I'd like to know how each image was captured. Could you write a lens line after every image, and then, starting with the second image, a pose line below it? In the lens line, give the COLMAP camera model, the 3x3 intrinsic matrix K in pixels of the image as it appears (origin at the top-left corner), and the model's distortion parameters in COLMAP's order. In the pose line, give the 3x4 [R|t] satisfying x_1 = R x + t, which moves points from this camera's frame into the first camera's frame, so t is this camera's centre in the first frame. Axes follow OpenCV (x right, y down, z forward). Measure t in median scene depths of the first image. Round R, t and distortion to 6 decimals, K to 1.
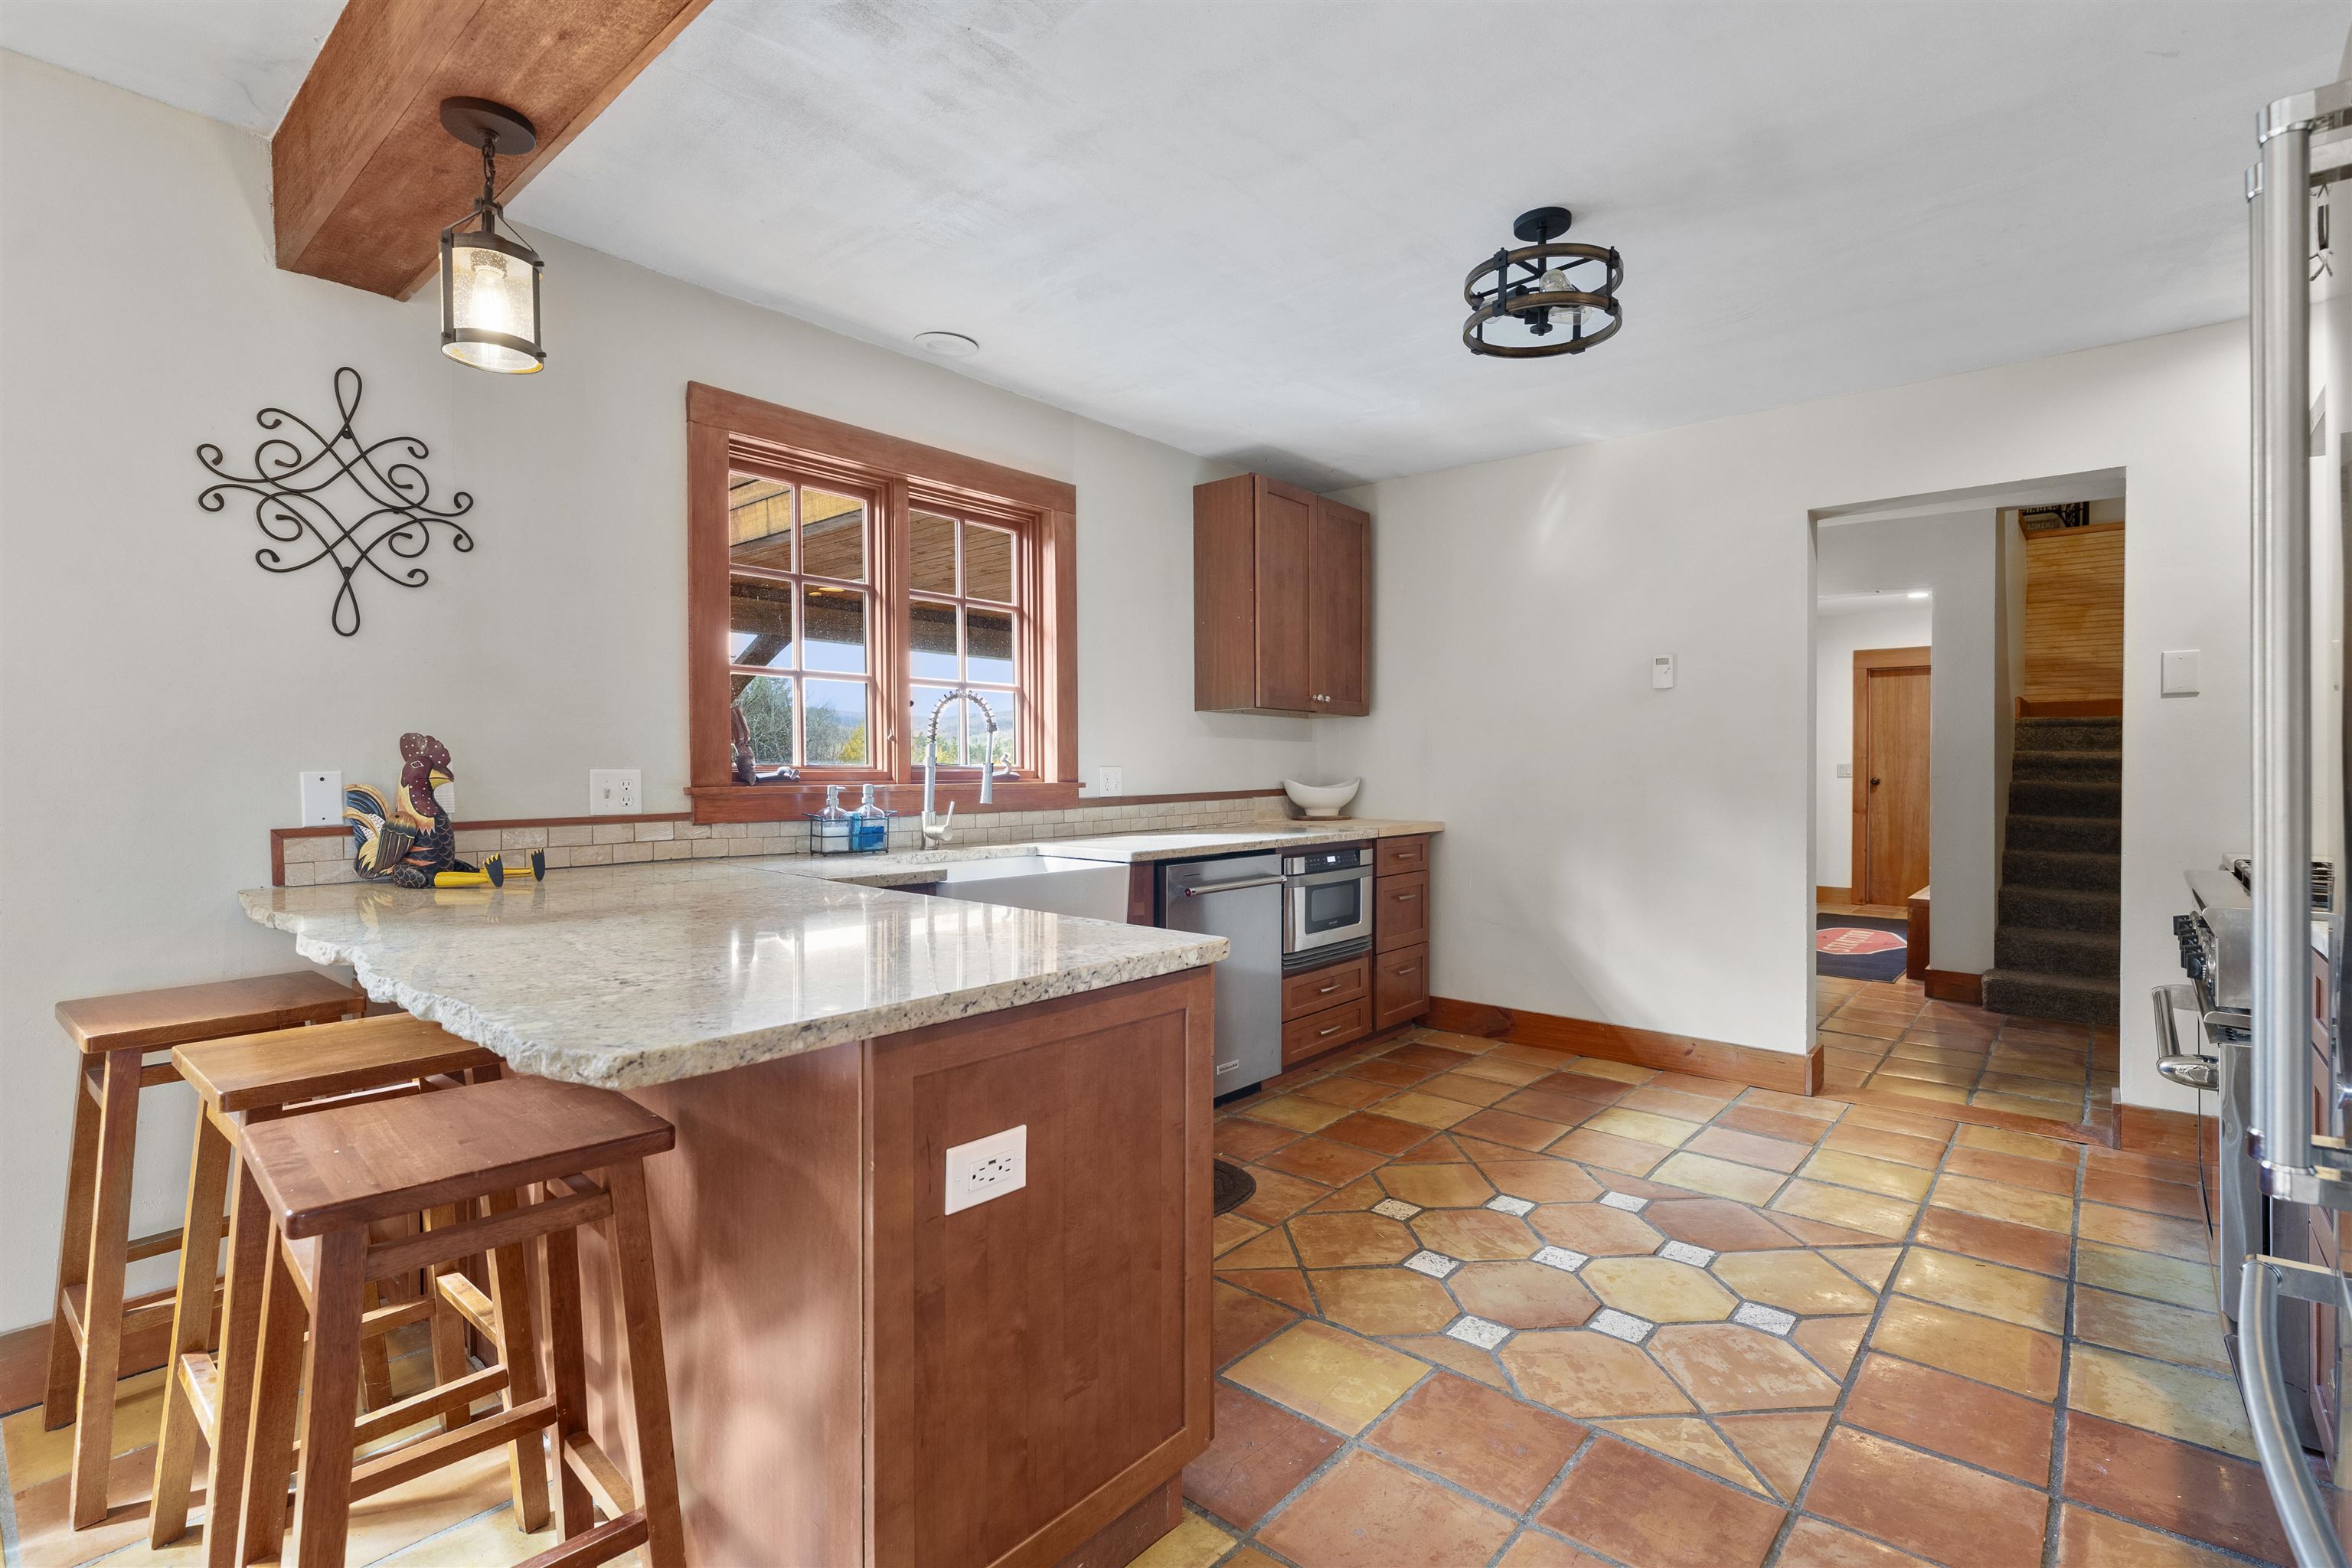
lens RADIAL K [[1083.1, 0, 1176.0], [0, 1083.1, 784.0], [0, 0, 1]] dist [-0.001299, -0.000075]
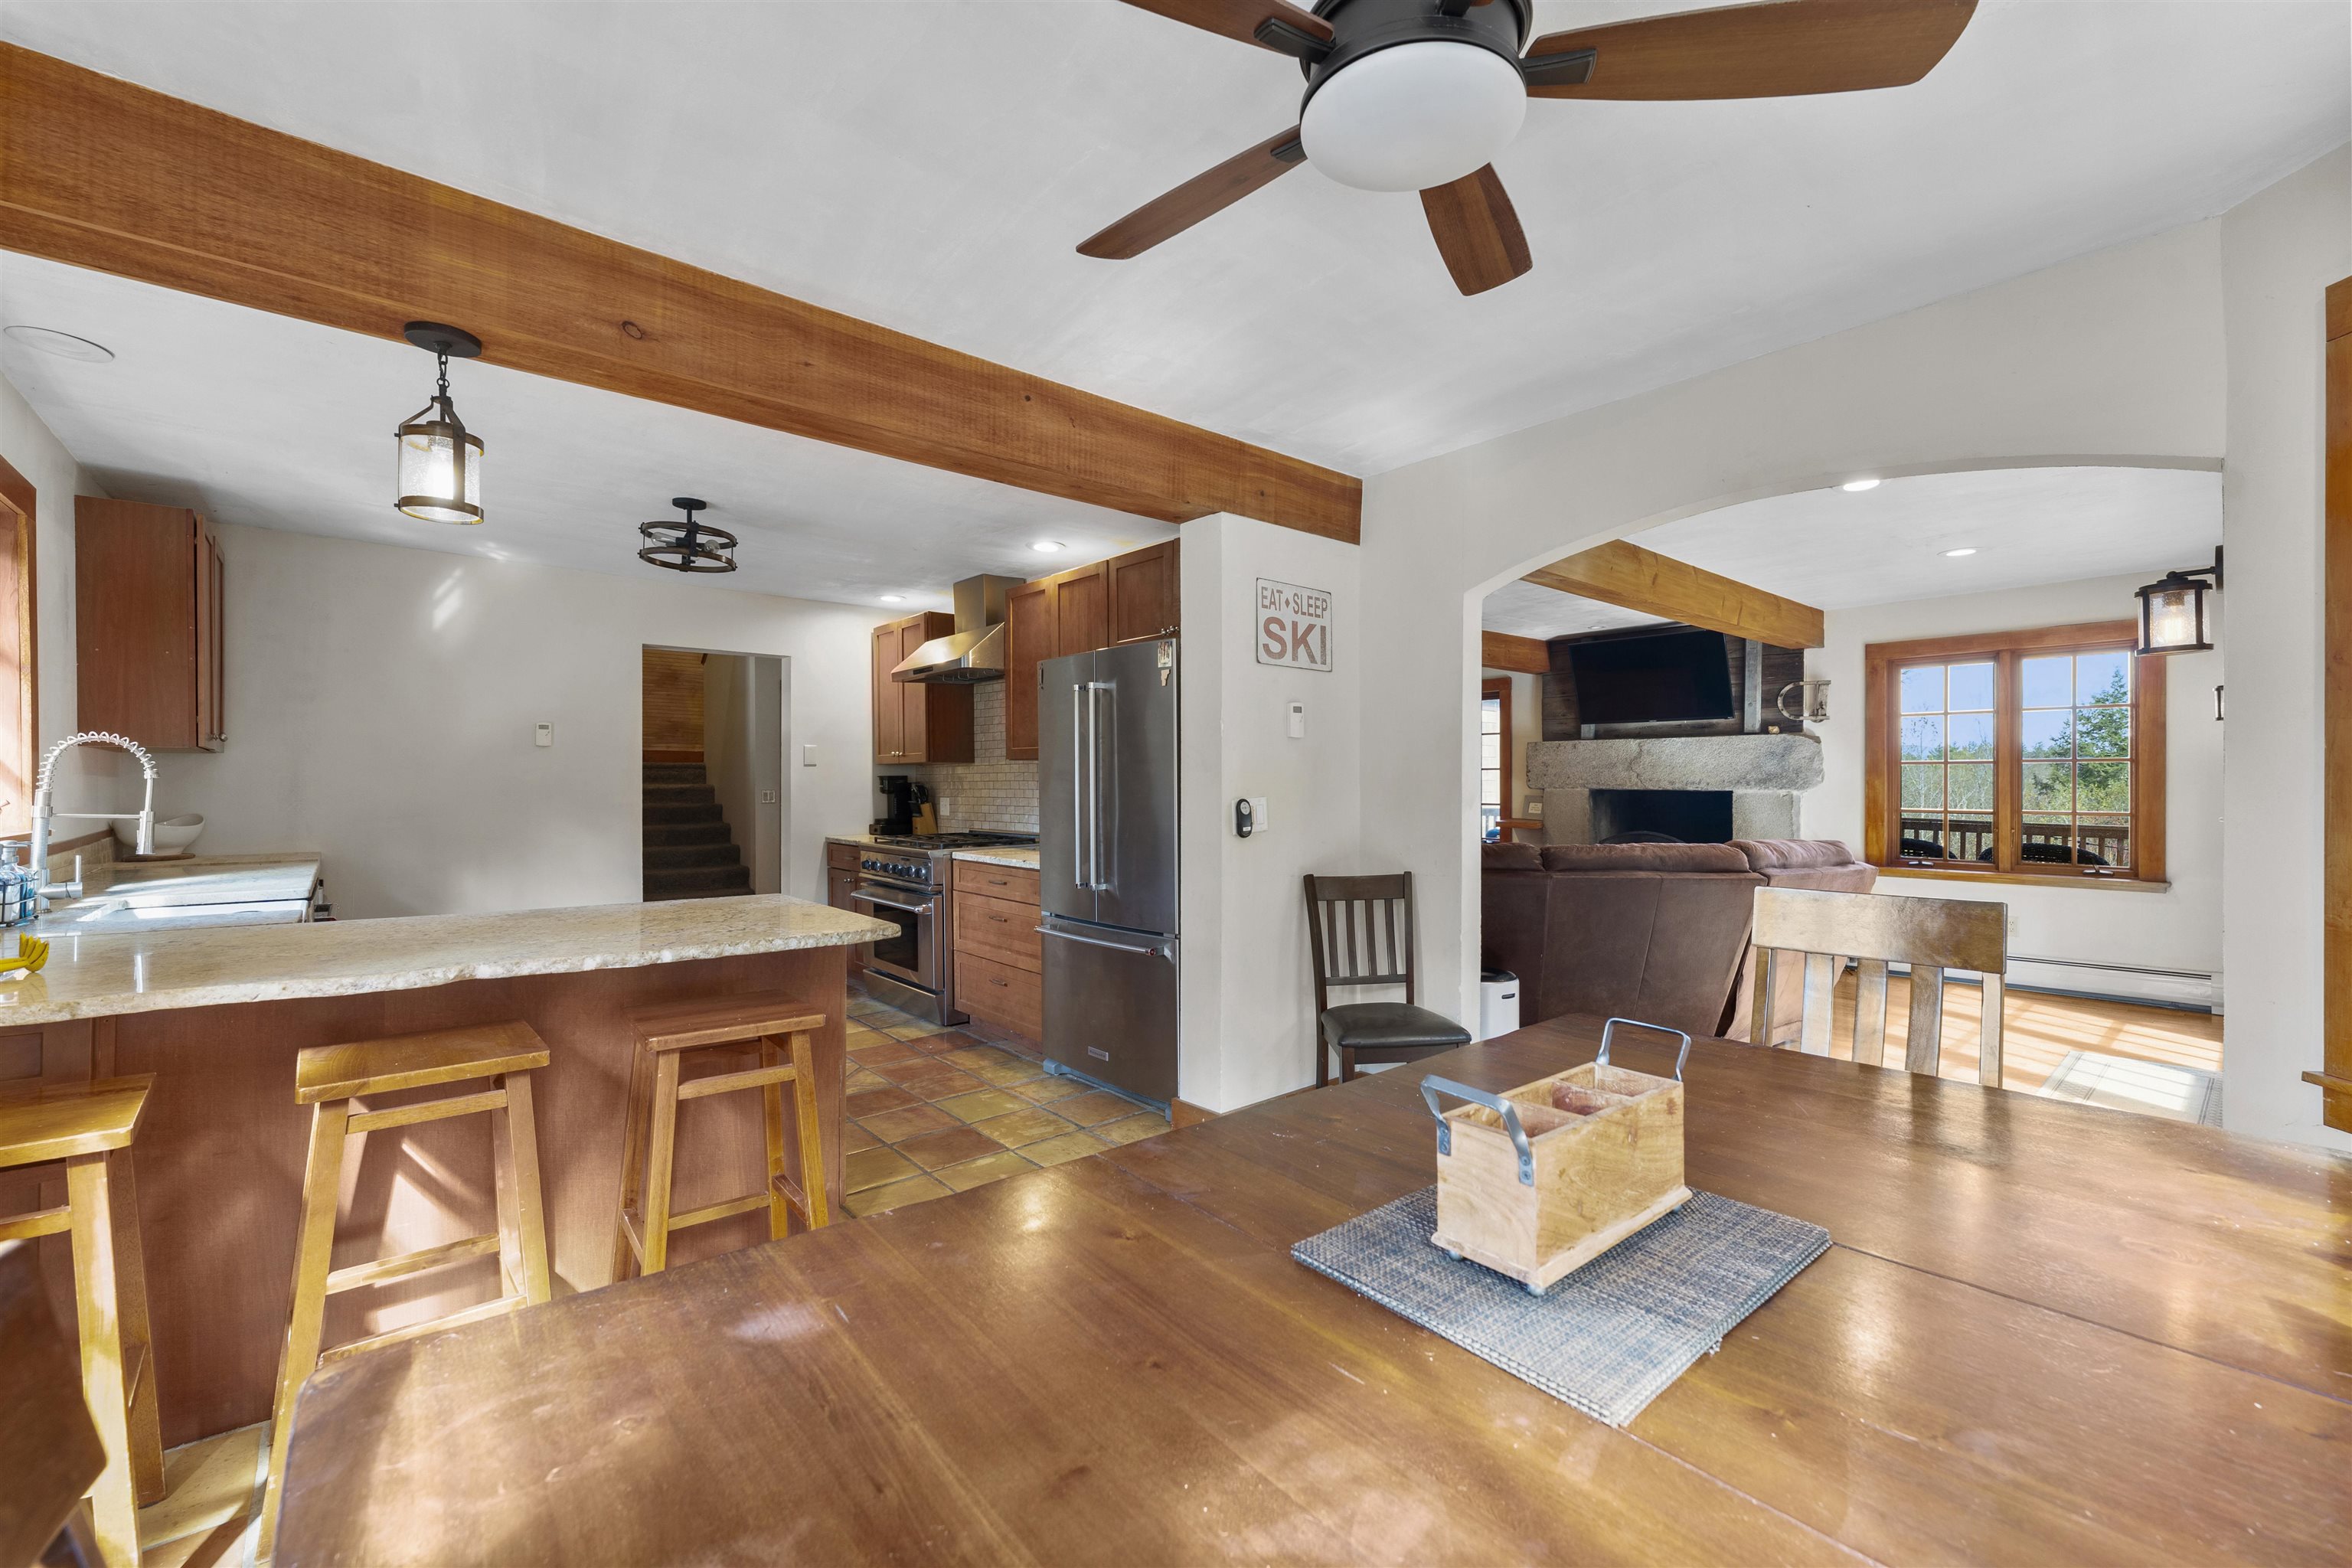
lens RADIAL K [[967.7, 0, 1182.8], [0, 967.7, 780.4], [0, 0, 1]] dist [-0.002203, -0.000559]
pose [[0.146003, 0.002997, 0.989280, -1.151676], [0.016229, 0.999854, -0.005424, -0.035968], [-0.989151, 0.016847, 0.145933, -0.036789]]
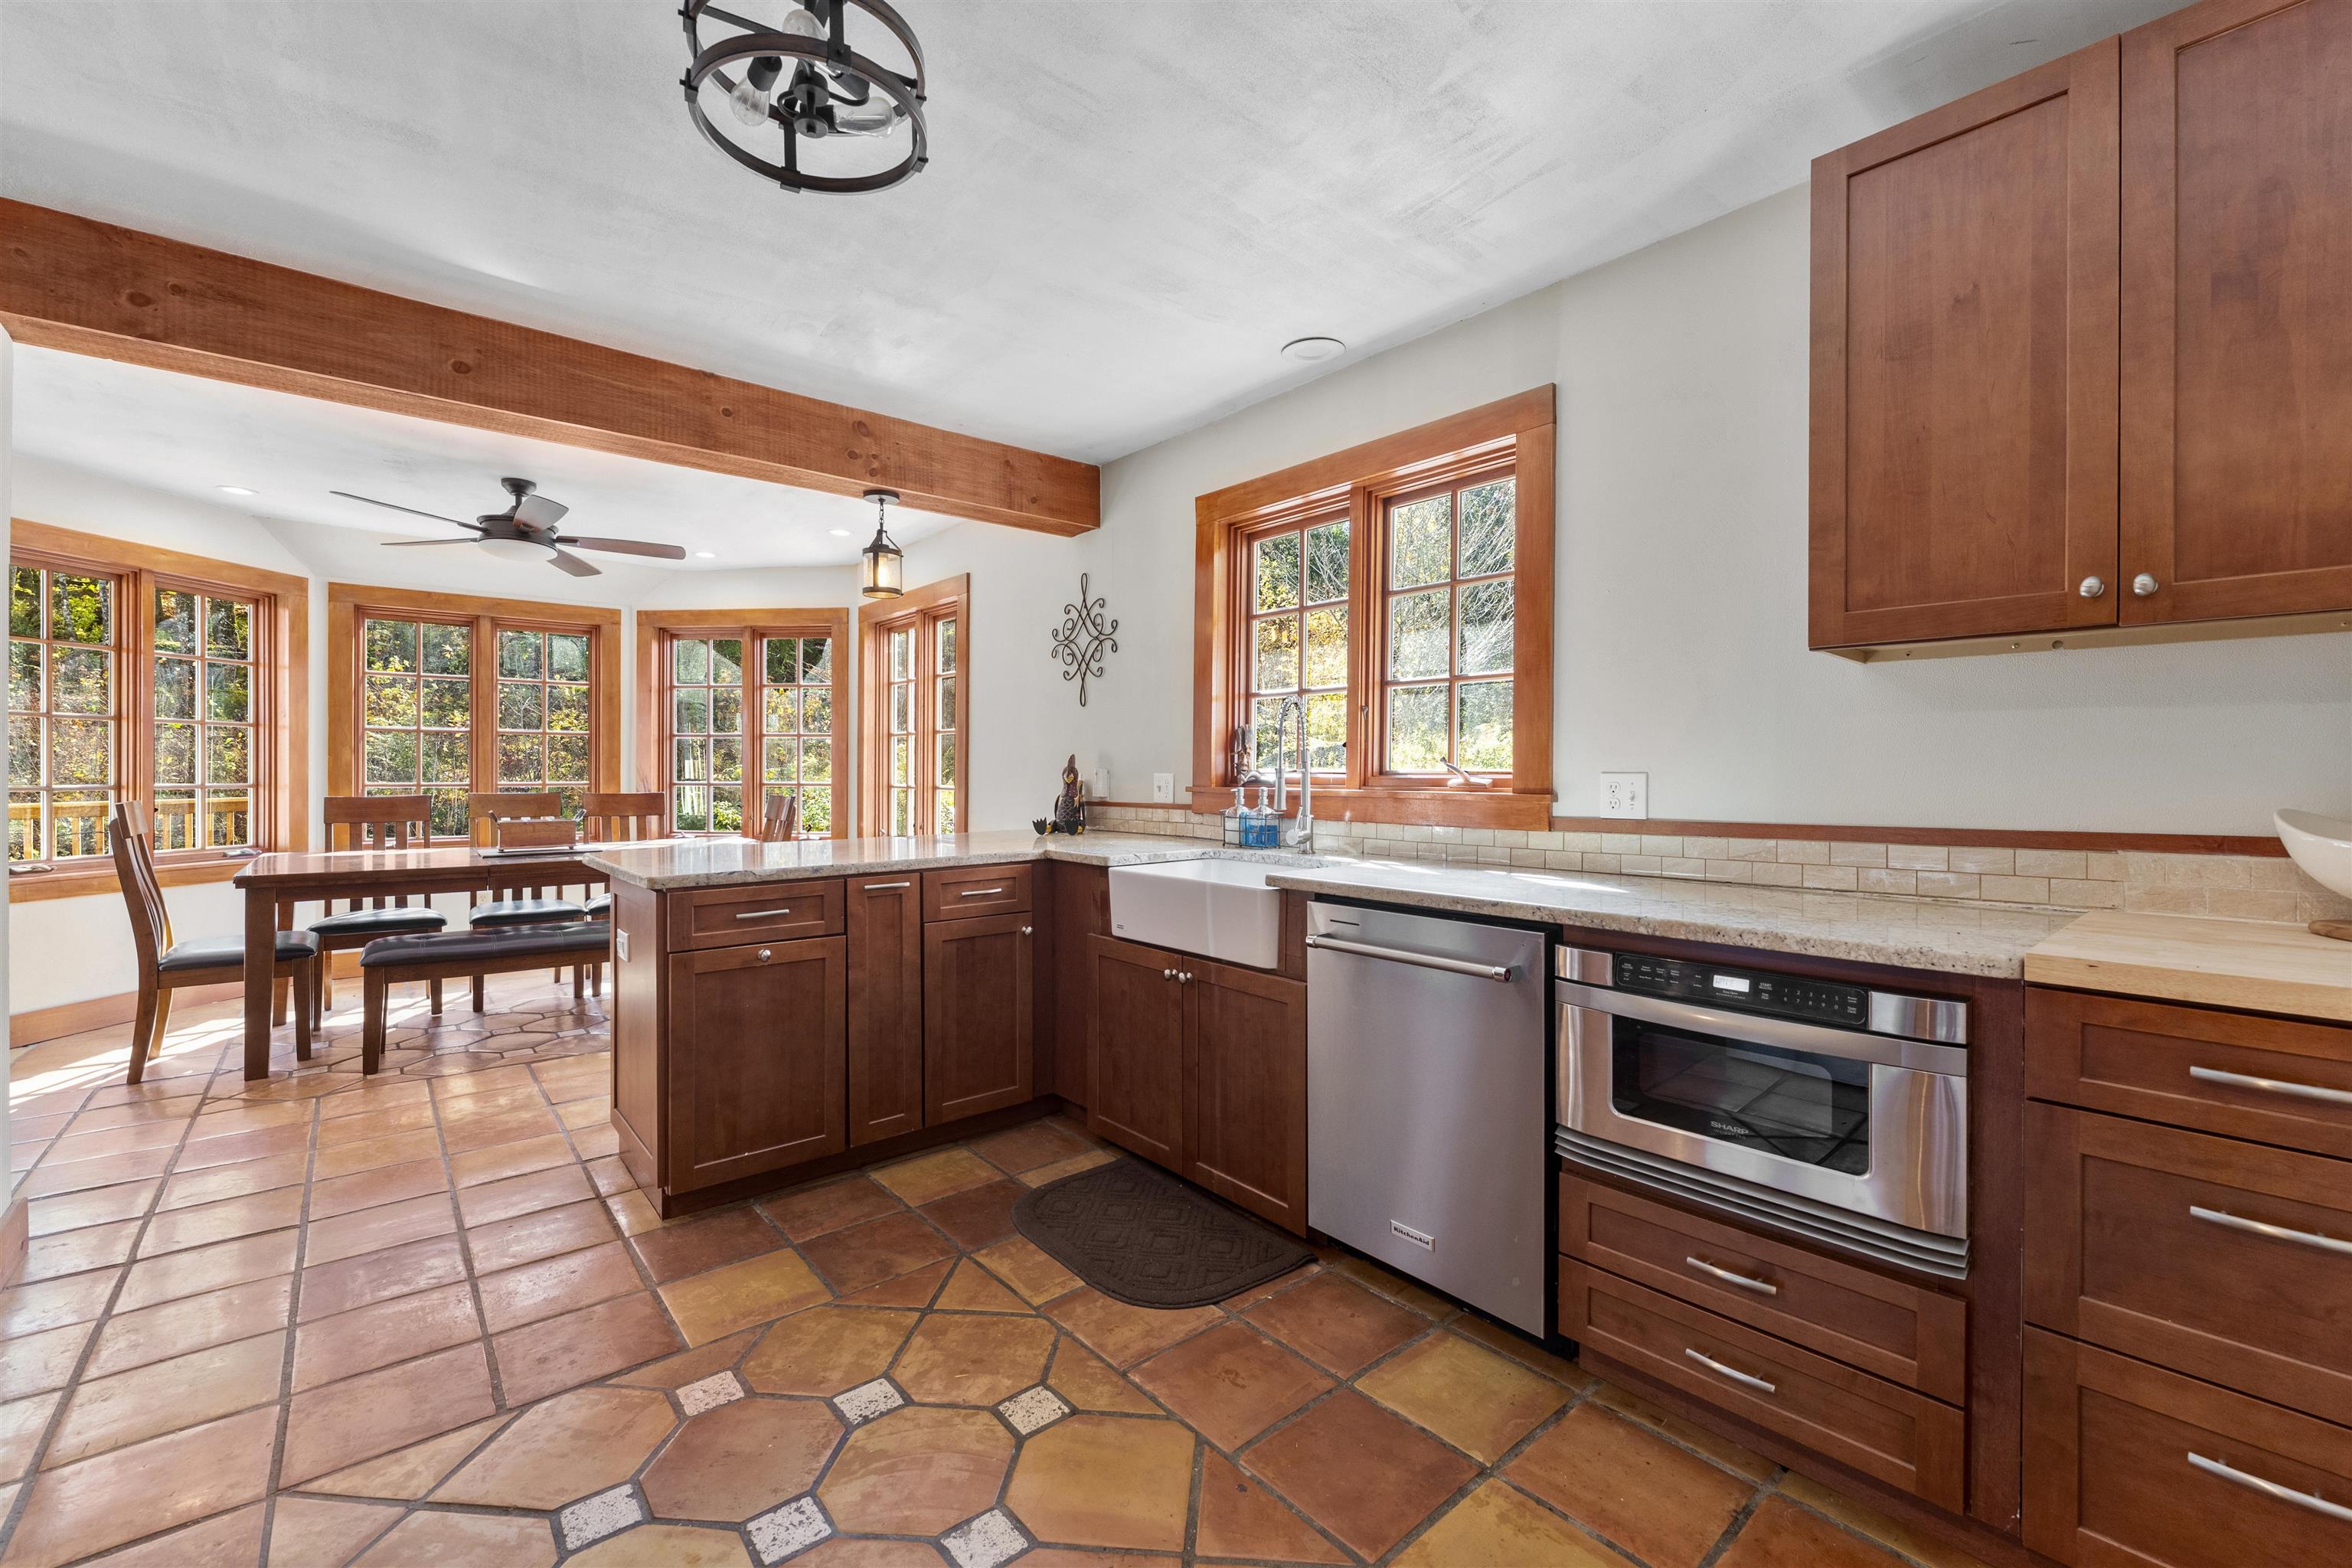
lens RADIAL K [[967.7, 0, 1182.8], [0, 967.7, 780.4], [0, 0, 1]] dist [-0.002203, -0.000559]
pose [[-0.151919, 0.008935, -0.988353, 0.920422], [-0.018218, 0.999764, 0.011839, -0.022599], [0.988225, 0.019804, -0.151720, 1.361789]]
